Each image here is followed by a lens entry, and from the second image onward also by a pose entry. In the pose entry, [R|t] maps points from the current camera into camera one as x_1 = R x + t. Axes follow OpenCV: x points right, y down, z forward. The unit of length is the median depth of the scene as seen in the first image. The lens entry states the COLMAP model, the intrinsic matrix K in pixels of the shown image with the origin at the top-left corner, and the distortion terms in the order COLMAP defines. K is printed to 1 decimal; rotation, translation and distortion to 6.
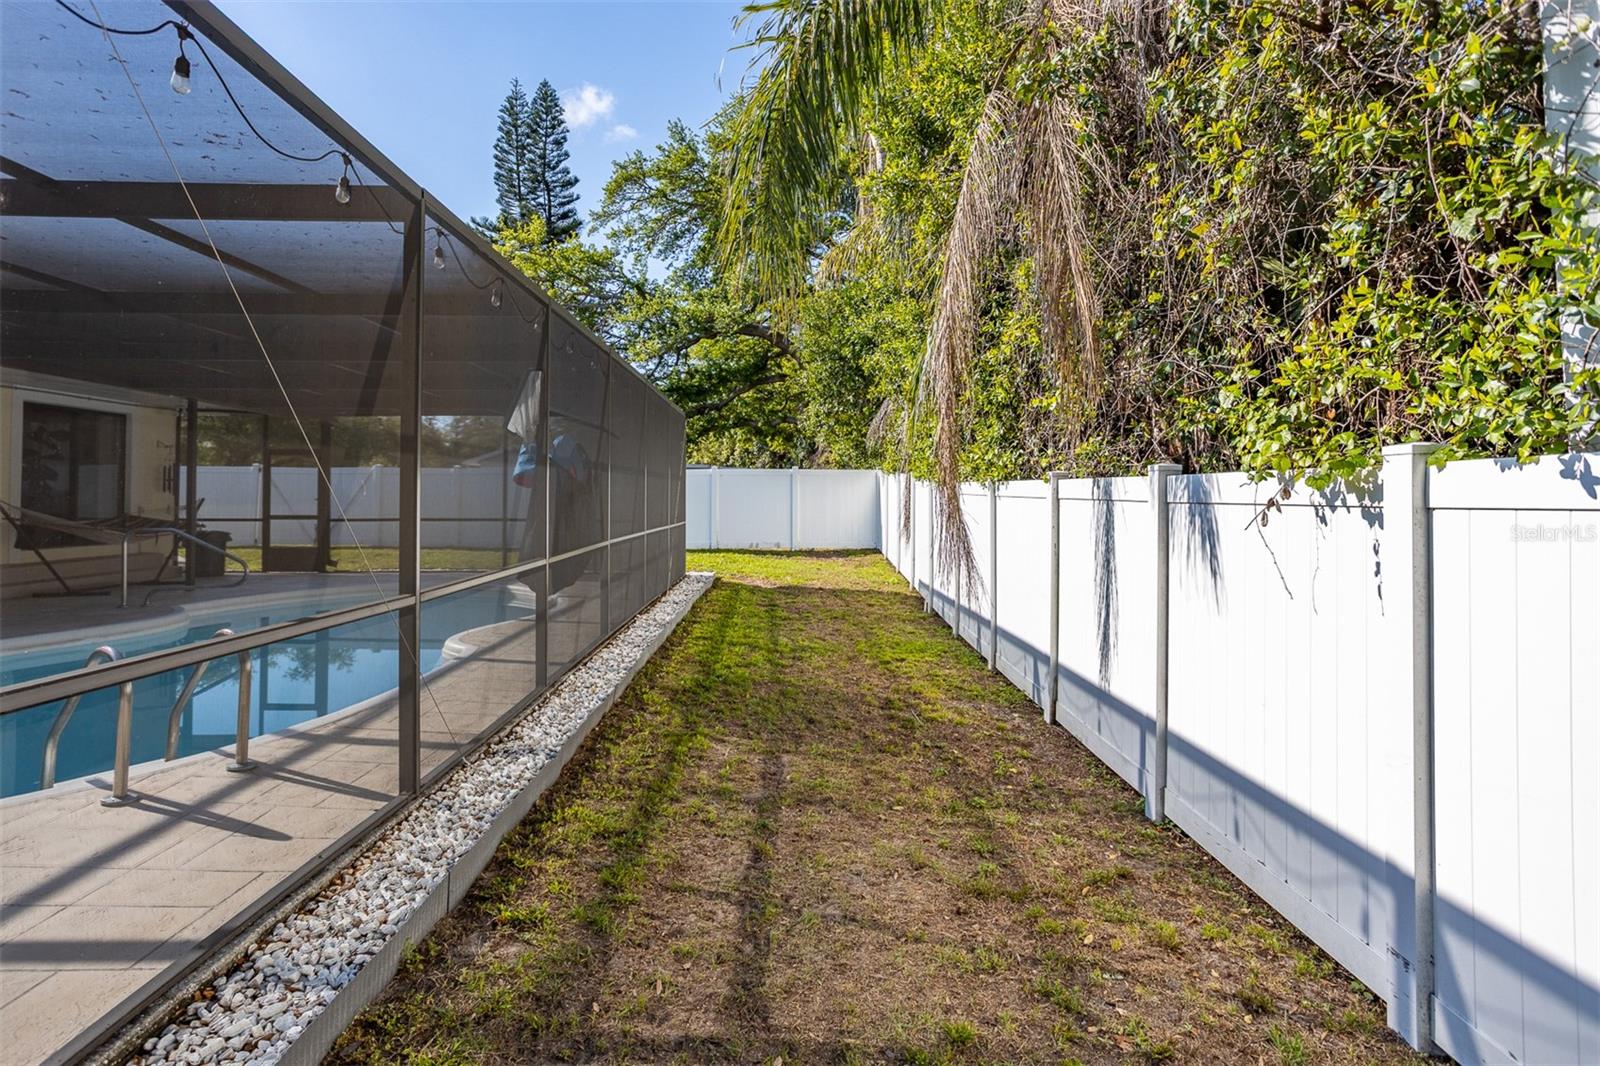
lens RADIAL K [[834.7, 0, 805.7], [0, 834.7, 474.1], [0, 0, 1]] dist [-0.033762, 0.000282]
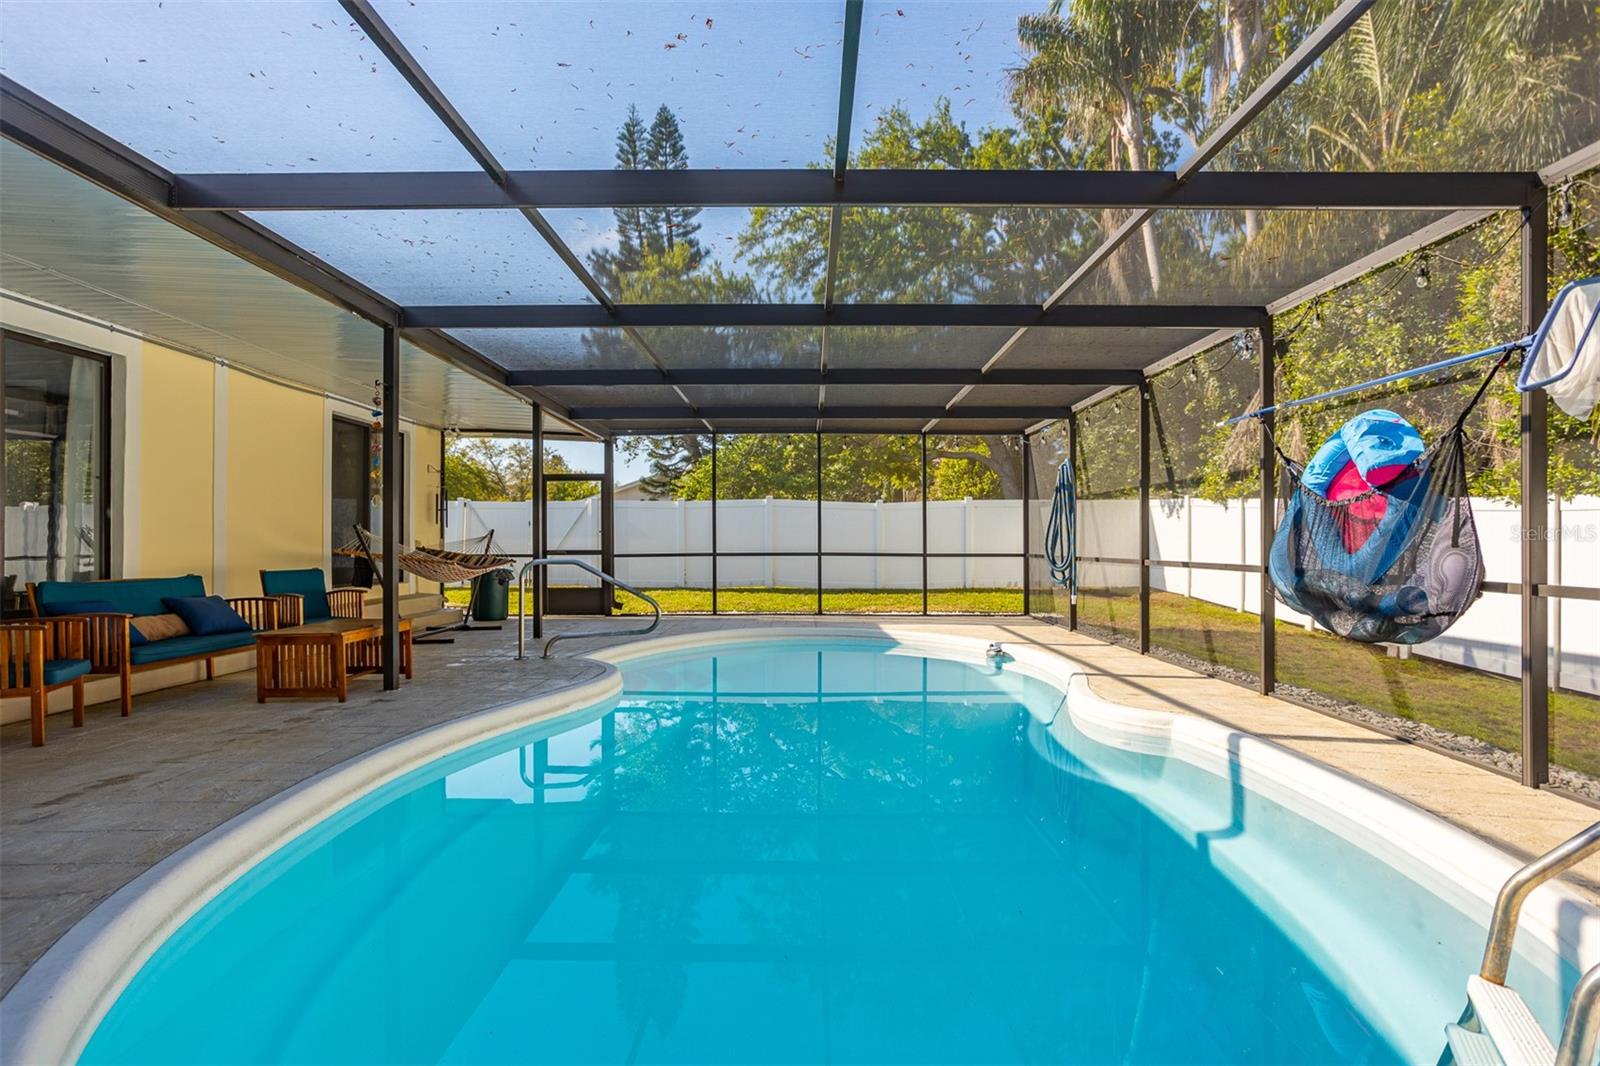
lens RADIAL K [[814.7, 0, 797.3], [0, 814.7, 537.6], [0, 0, 1]] dist [-0.059230, 0.031965]
pose [[0.999509, -0.005349, -0.030860, -0.171022], [0.006020, 0.999746, 0.021709, 0.009400], [0.030736, -0.021885, 0.999288, 0.075111]]
